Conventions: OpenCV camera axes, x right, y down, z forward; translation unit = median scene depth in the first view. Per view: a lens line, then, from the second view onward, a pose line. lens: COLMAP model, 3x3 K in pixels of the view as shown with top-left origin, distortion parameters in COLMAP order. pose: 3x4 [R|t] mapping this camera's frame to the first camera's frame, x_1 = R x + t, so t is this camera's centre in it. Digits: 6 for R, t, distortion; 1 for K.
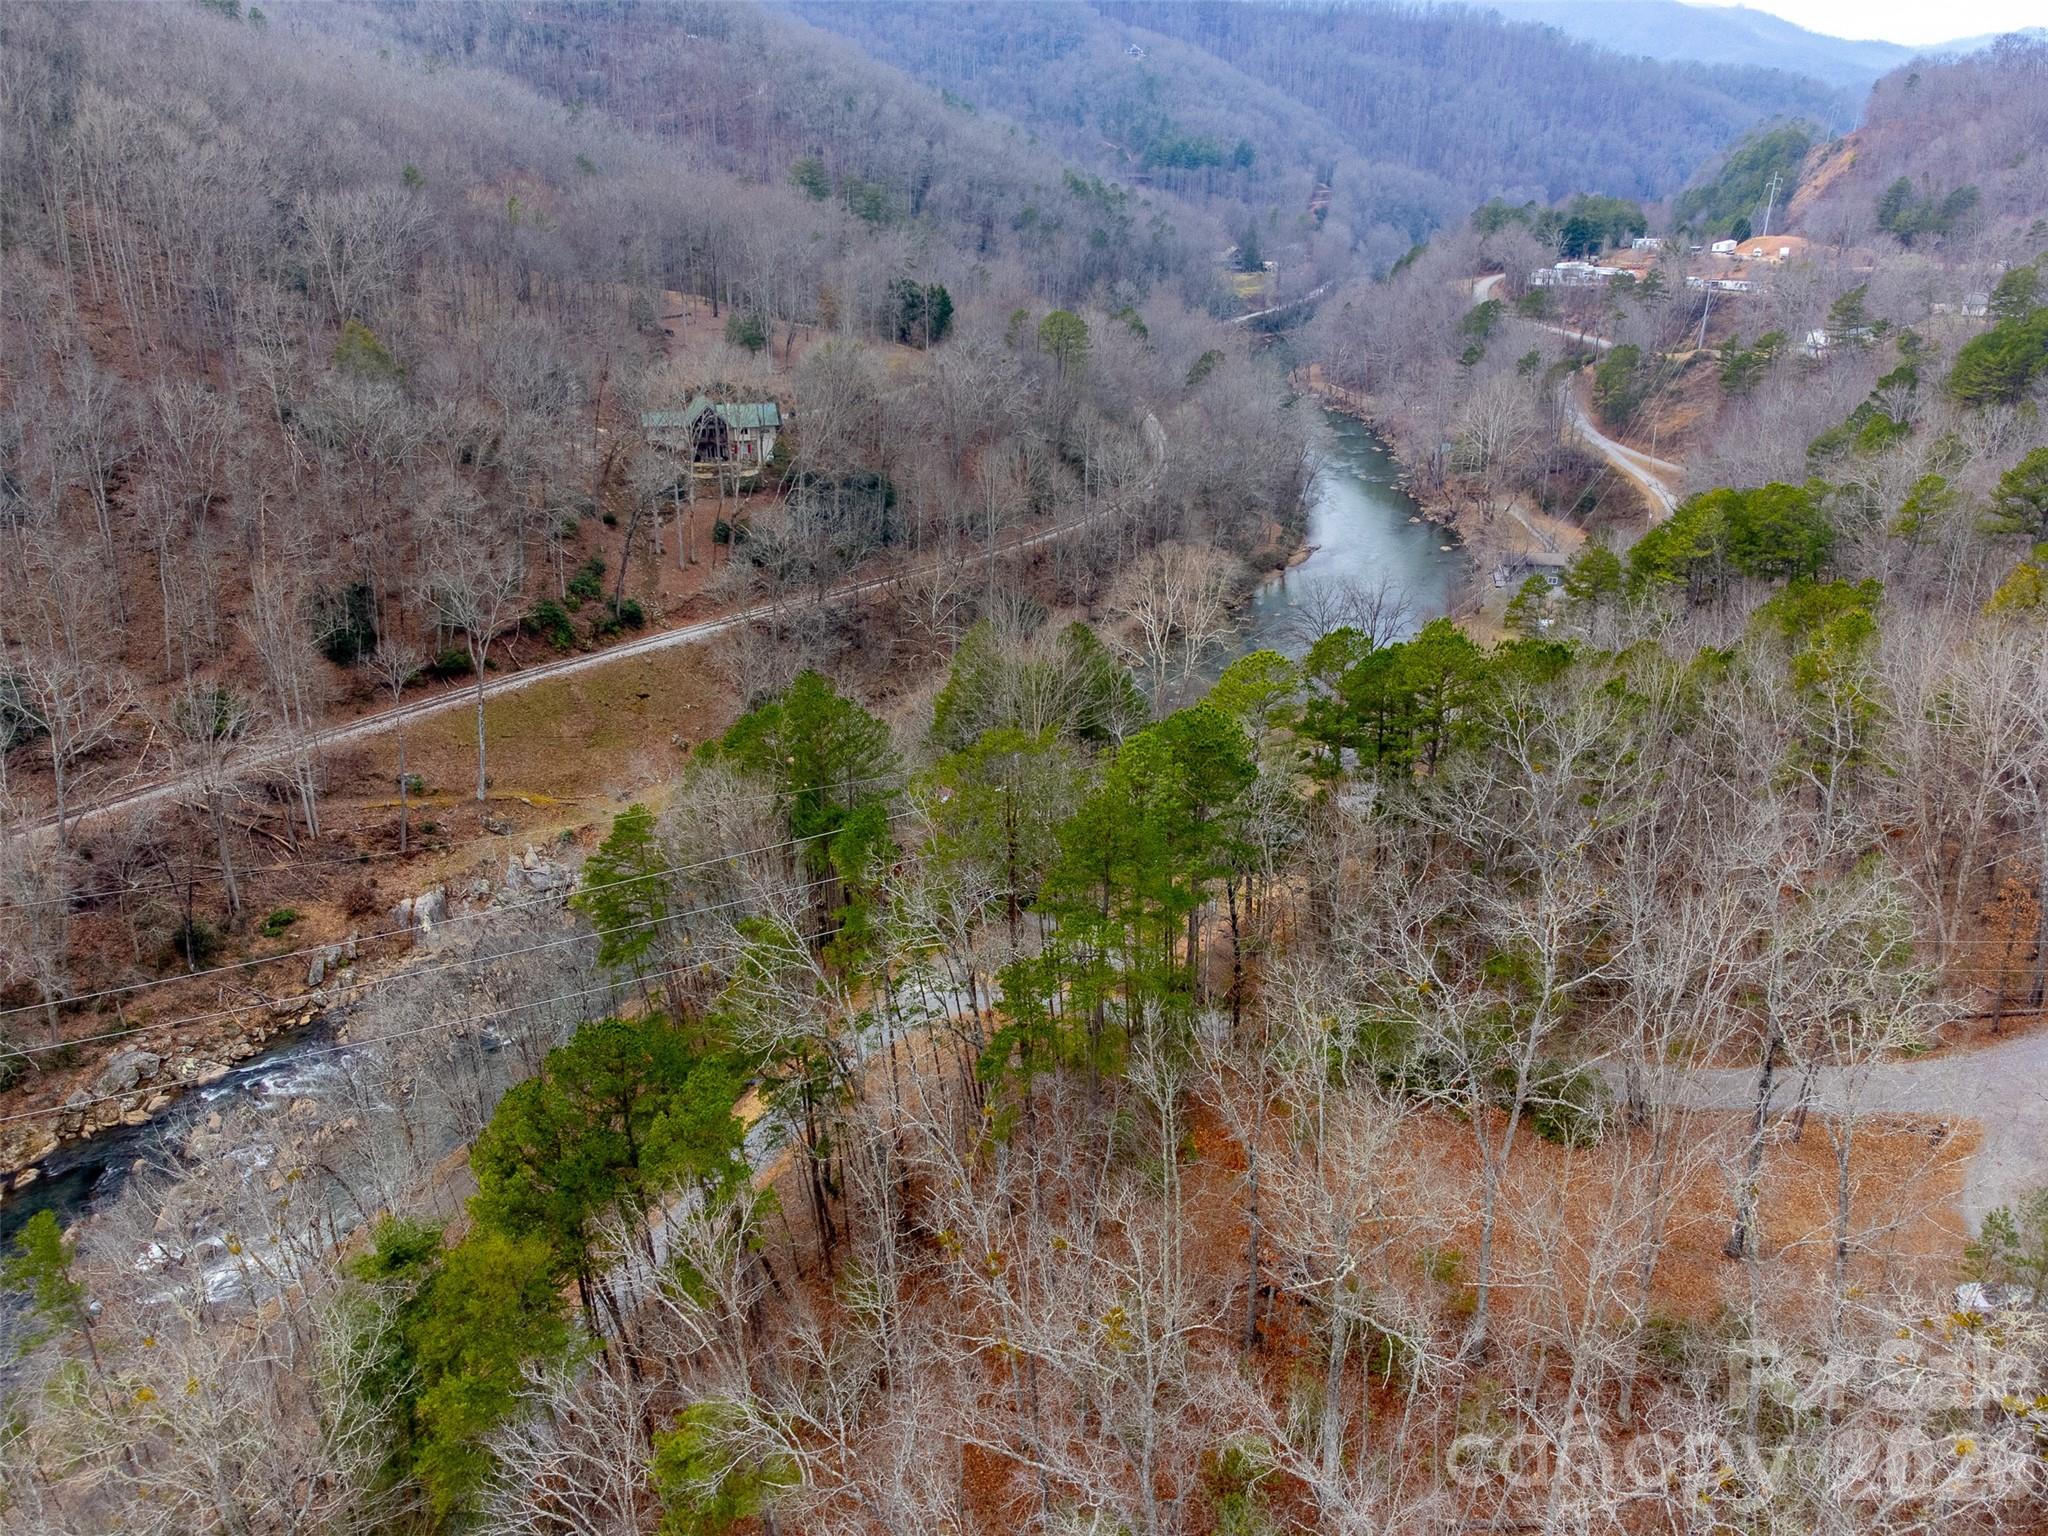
lens RADIAL K [[1550.0, 0, 1016.1], [0, 1550.0, 740.4], [0, 0, 1]] dist [0.002228, 0.035407]
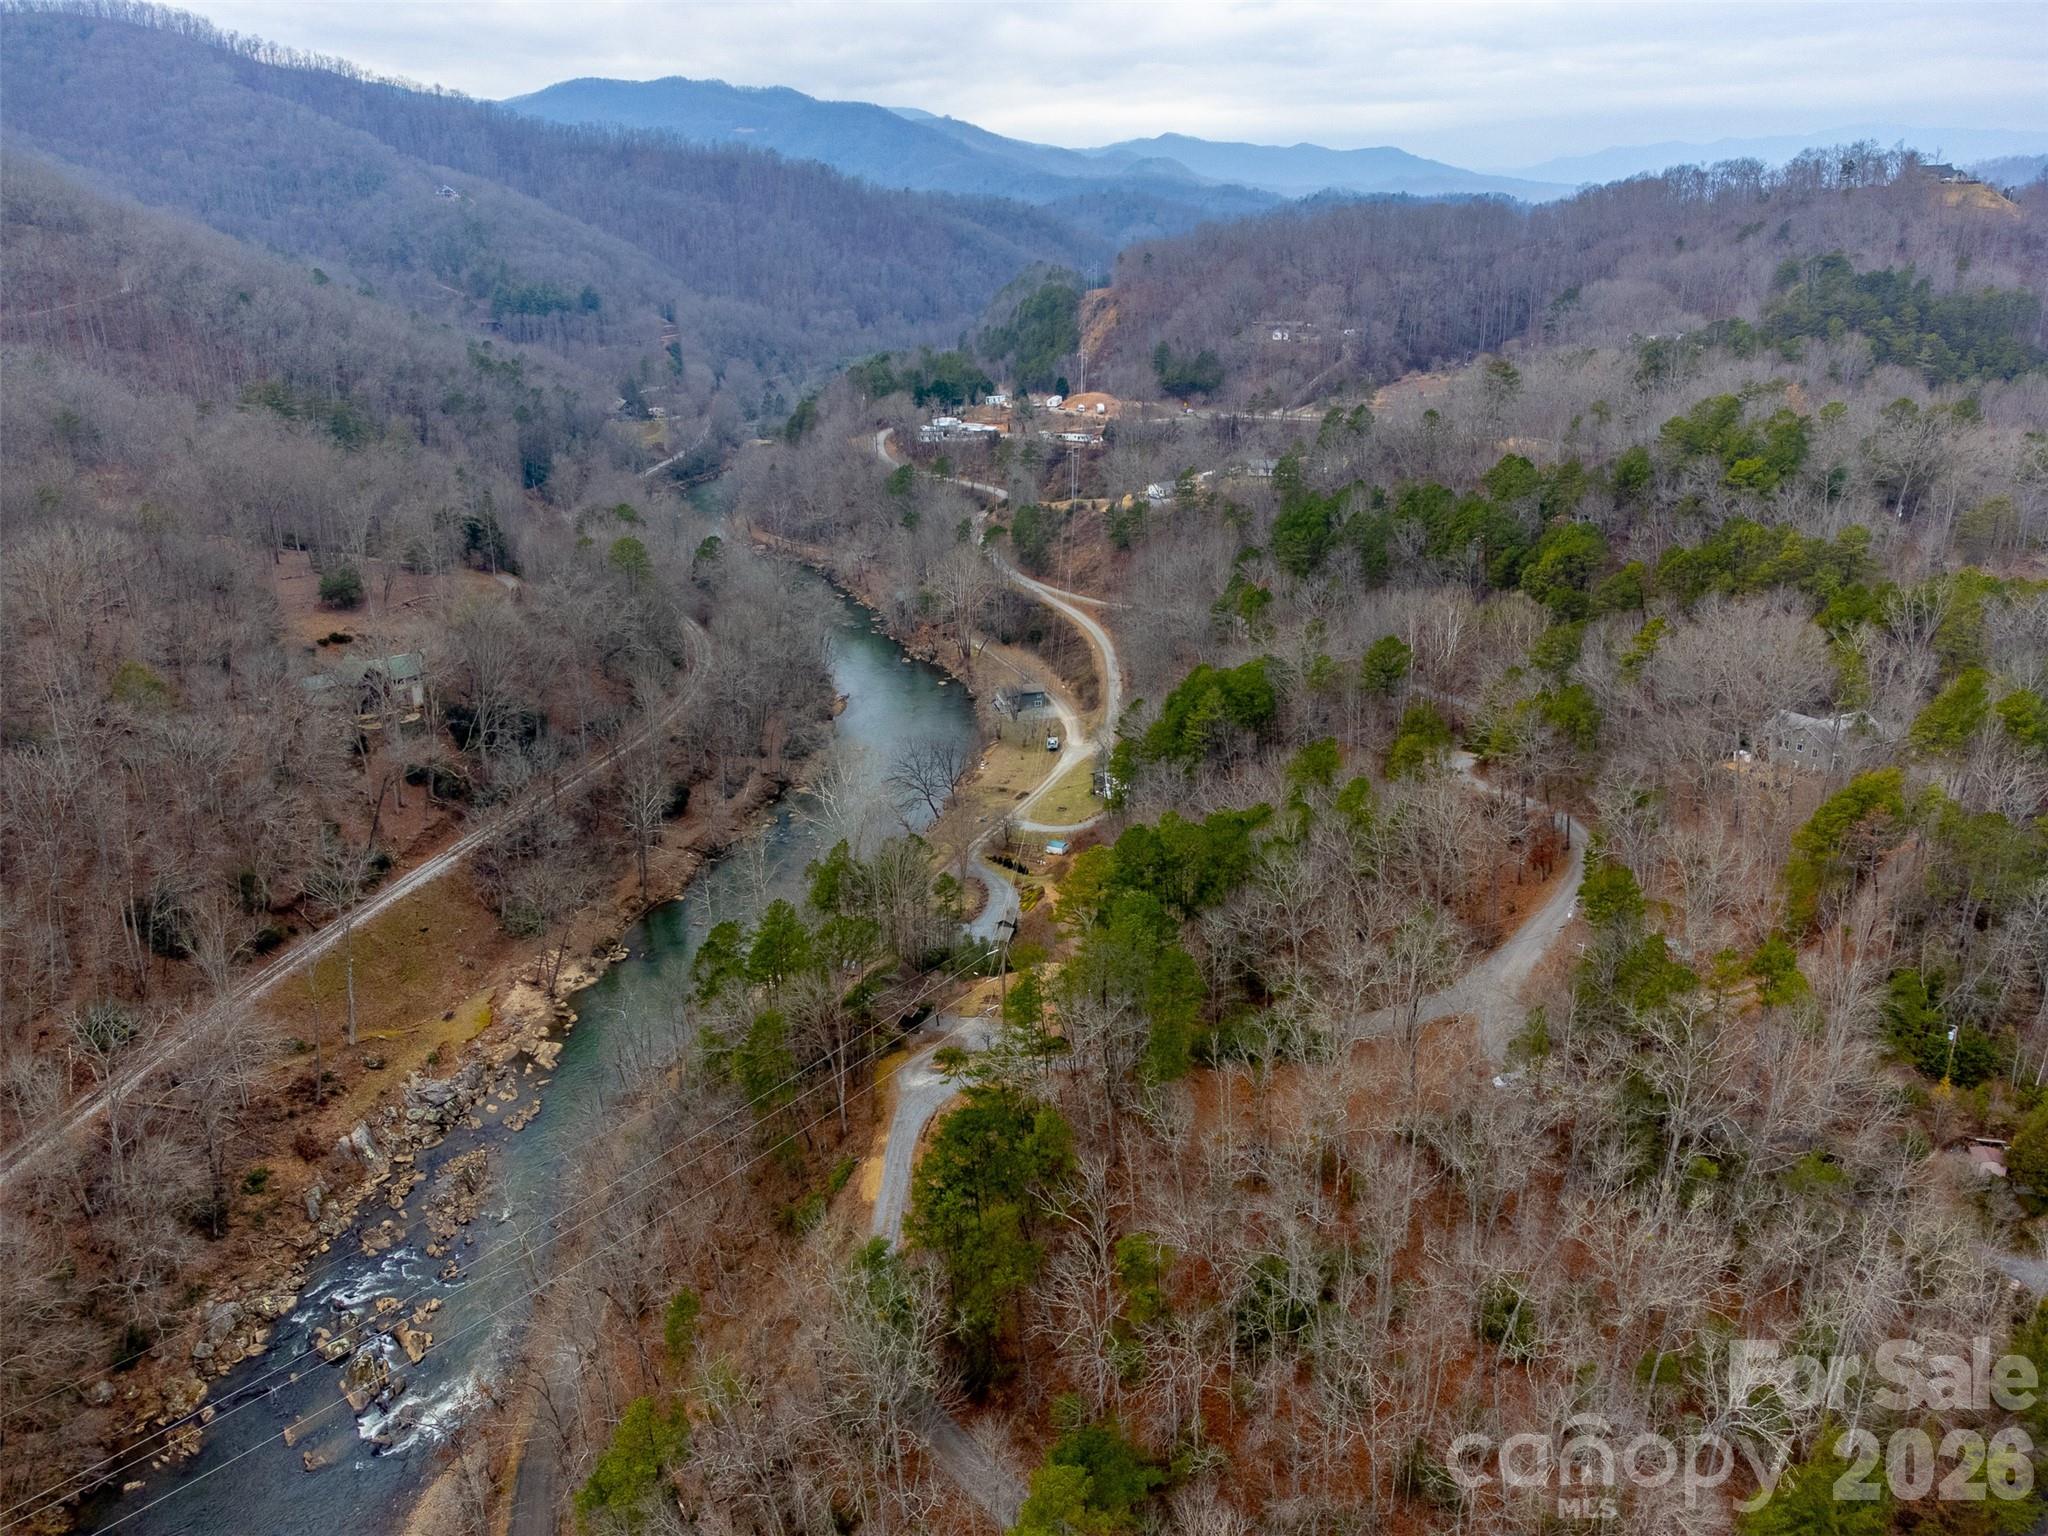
lens RADIAL K [[1550.0, 0, 1016.1], [0, 1550.0, 740.4], [0, 0, 1]] dist [0.002228, 0.035407]
pose [[0.901847, -0.153806, 0.403753, -0.131282], [0.172065, 0.985044, -0.009092, -0.037796], [-0.396316, 0.077671, 0.914823, -0.130738]]
